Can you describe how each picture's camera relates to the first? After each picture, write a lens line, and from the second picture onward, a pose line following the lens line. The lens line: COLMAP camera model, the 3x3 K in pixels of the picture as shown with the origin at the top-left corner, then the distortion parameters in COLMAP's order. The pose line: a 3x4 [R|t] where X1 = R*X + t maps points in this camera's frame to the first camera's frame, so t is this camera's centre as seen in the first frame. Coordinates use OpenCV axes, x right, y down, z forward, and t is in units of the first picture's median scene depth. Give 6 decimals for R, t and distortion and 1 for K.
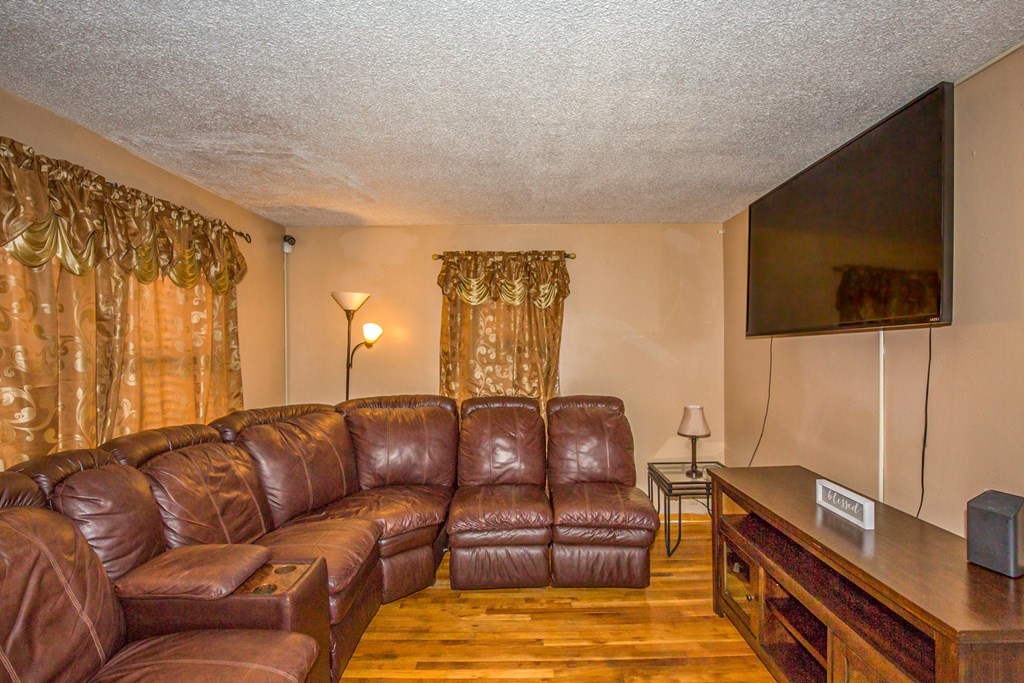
lens RADIAL K [[491.1, 0, 512.9], [0, 491.1, 344.3], [0, 0, 1]] dist [-0.032255, 0.003646]
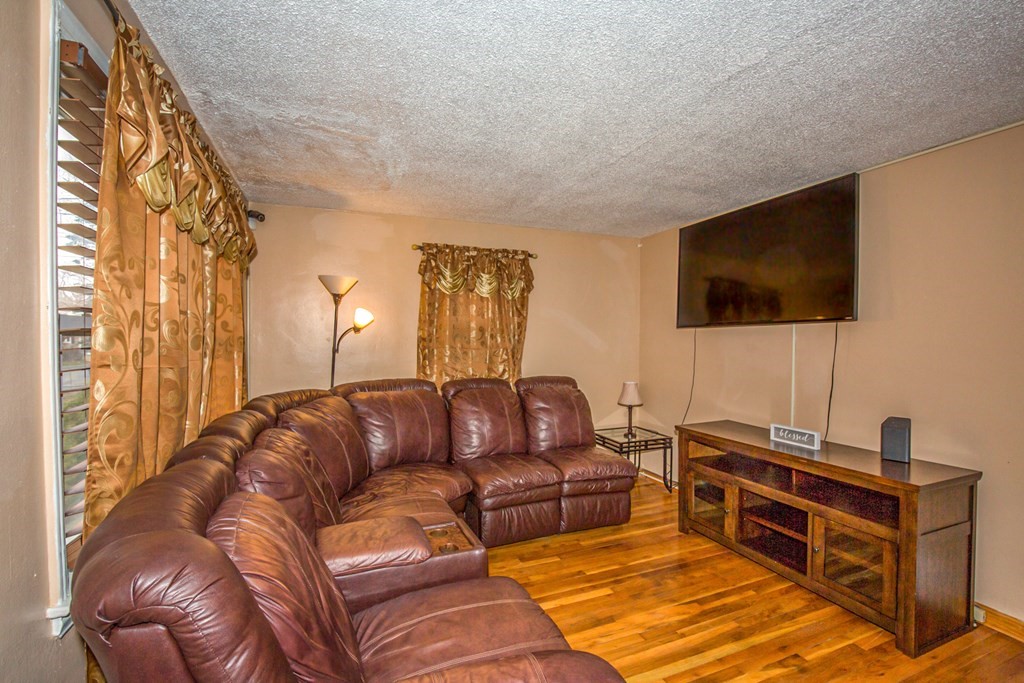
lens RADIAL K [[491.1, 0, 468.2], [0, 491.1, 341.6], [0, 0, 1]] dist [-0.032255, 0.003646]
pose [[0.927805, 0.008913, 0.372959, -0.466184], [-0.012190, 0.999905, 0.006429, 0.016963], [-0.372866, -0.010511, 0.927826, -0.019409]]
